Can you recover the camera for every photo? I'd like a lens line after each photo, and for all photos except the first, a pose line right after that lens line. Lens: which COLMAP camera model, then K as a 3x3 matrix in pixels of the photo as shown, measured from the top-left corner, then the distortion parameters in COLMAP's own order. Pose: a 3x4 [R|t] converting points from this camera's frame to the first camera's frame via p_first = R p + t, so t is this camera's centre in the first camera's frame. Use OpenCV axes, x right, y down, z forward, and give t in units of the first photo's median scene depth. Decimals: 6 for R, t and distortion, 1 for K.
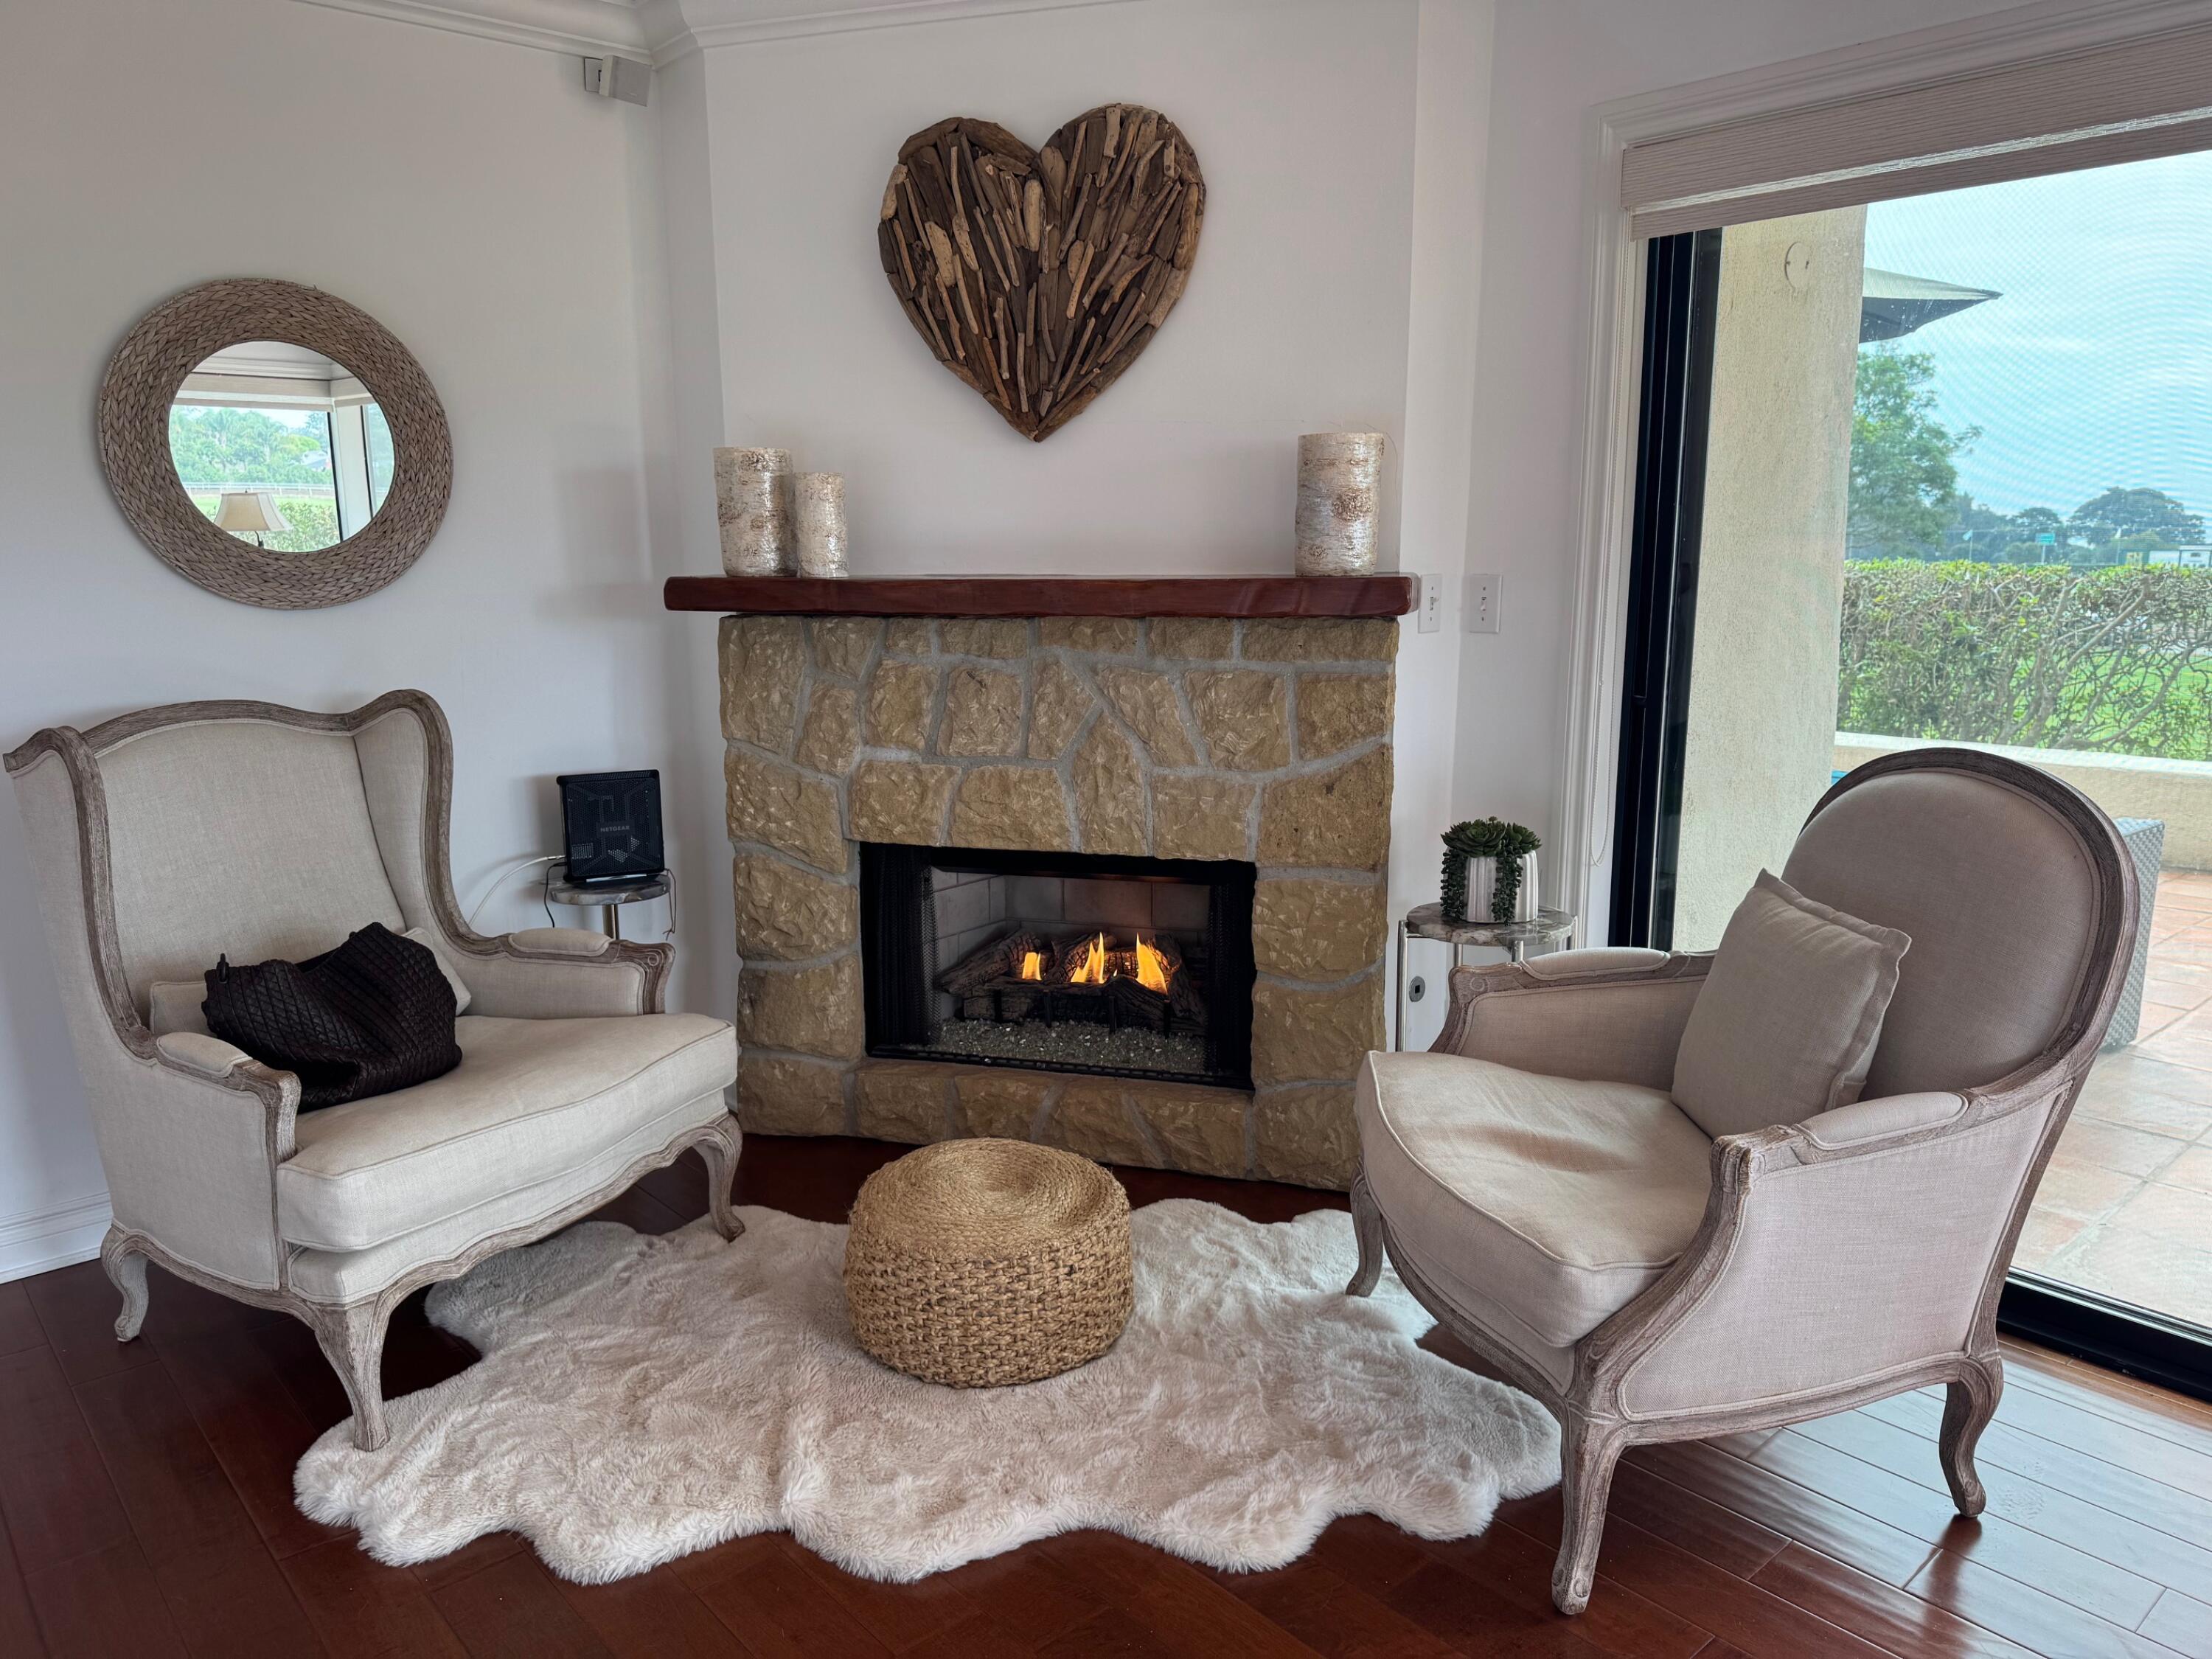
lens RADIAL K [[1539.0, 0, 1114.1], [0, 1539.0, 840.5], [0, 0, 1]] dist [0.138394, -0.206443]
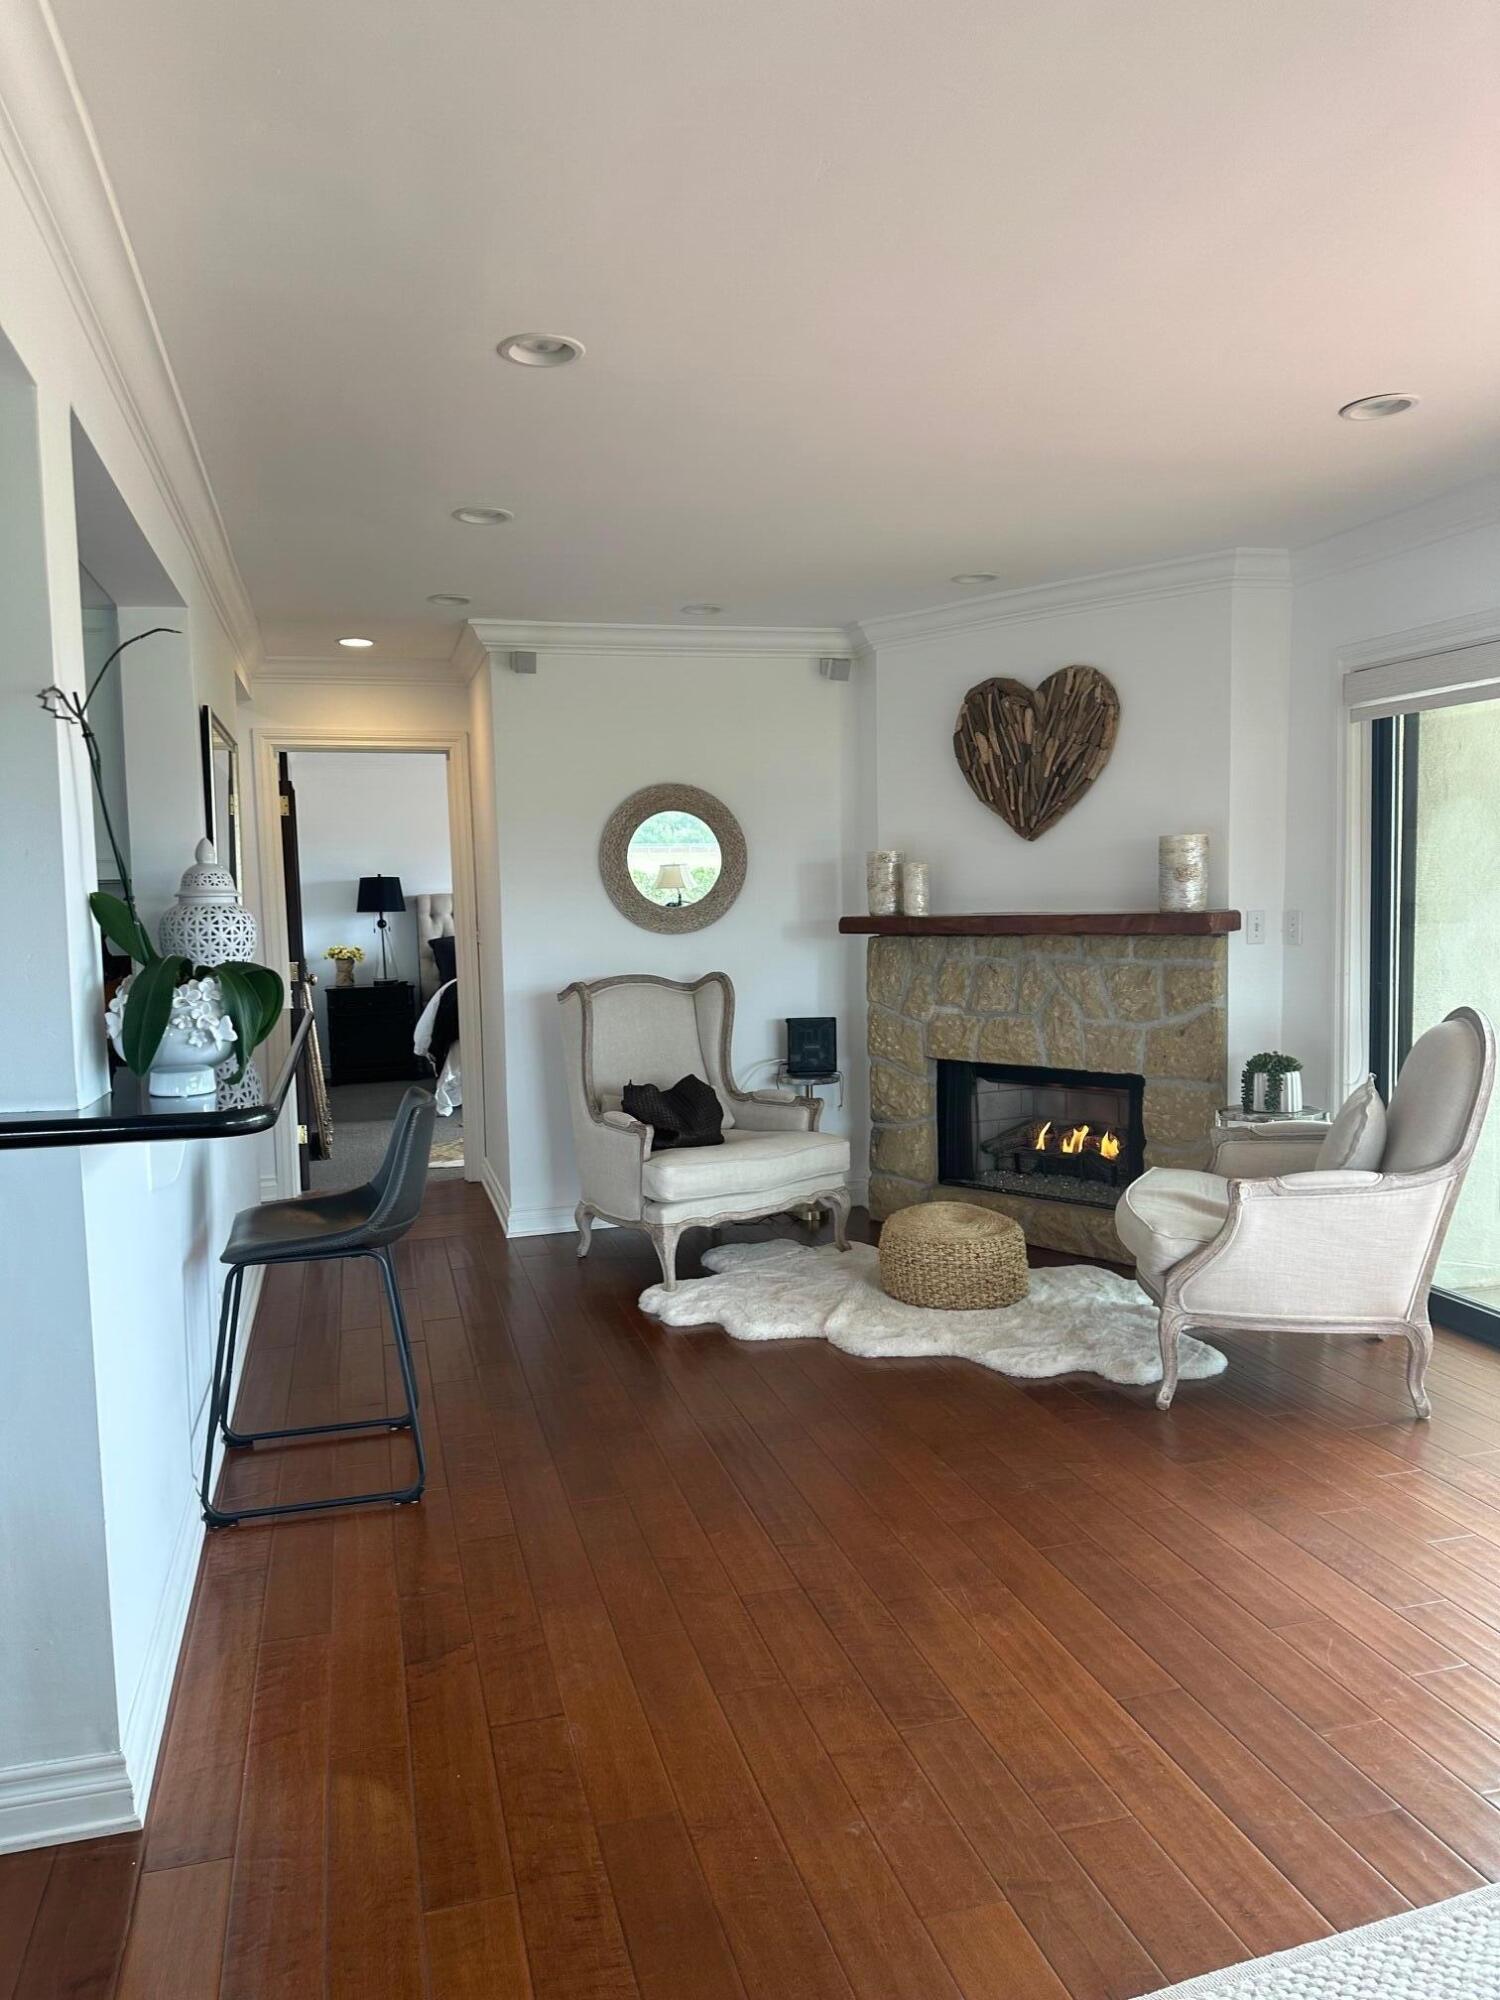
lens RADIAL K [[1391.5, 0, 750.0], [0, 1391.5, 1000.0], [0, 0, 1]] dist [0.138394, -0.206443]
pose [[0.898784, 0.019180, -0.437973, 0.391825], [-0.064986, 0.993834, -0.089836, 0.102481], [0.433549, 0.109205, 0.894488, -0.620795]]
